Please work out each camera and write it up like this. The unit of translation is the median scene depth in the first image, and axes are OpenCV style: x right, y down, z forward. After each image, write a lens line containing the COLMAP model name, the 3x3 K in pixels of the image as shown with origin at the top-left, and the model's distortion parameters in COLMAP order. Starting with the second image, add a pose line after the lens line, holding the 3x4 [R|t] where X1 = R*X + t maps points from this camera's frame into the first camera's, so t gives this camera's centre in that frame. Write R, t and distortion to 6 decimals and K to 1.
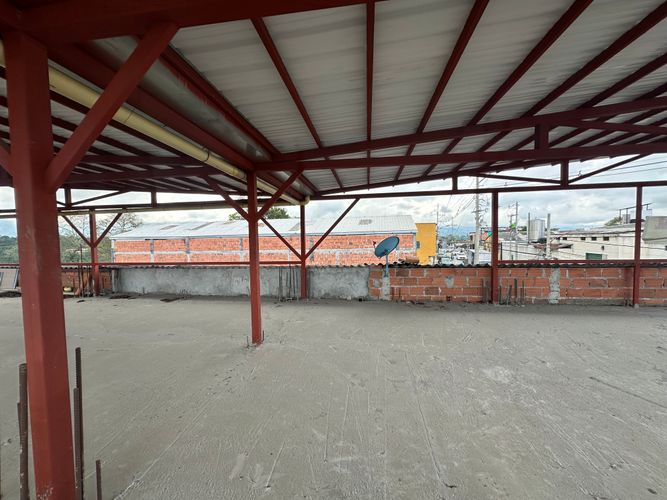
lens RADIAL K [[265.6, 0, 333.6], [0, 265.6, 249.0], [0, 0, 1]] dist [-0.001020, 0.000198]
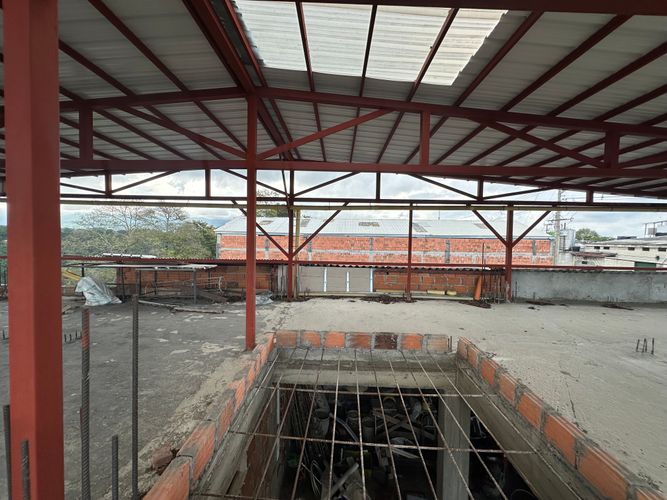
lens RADIAL K [[265.6, 0, 333.6], [0, 265.6, 249.0], [0, 0, 1]] dist [-0.001020, 0.000198]
pose [[0.992786, 0.031419, 0.115714, -1.719115], [-0.031158, 0.999506, -0.004066, 0.022520], [-0.115785, 0.000431, 0.993274, 0.193004]]
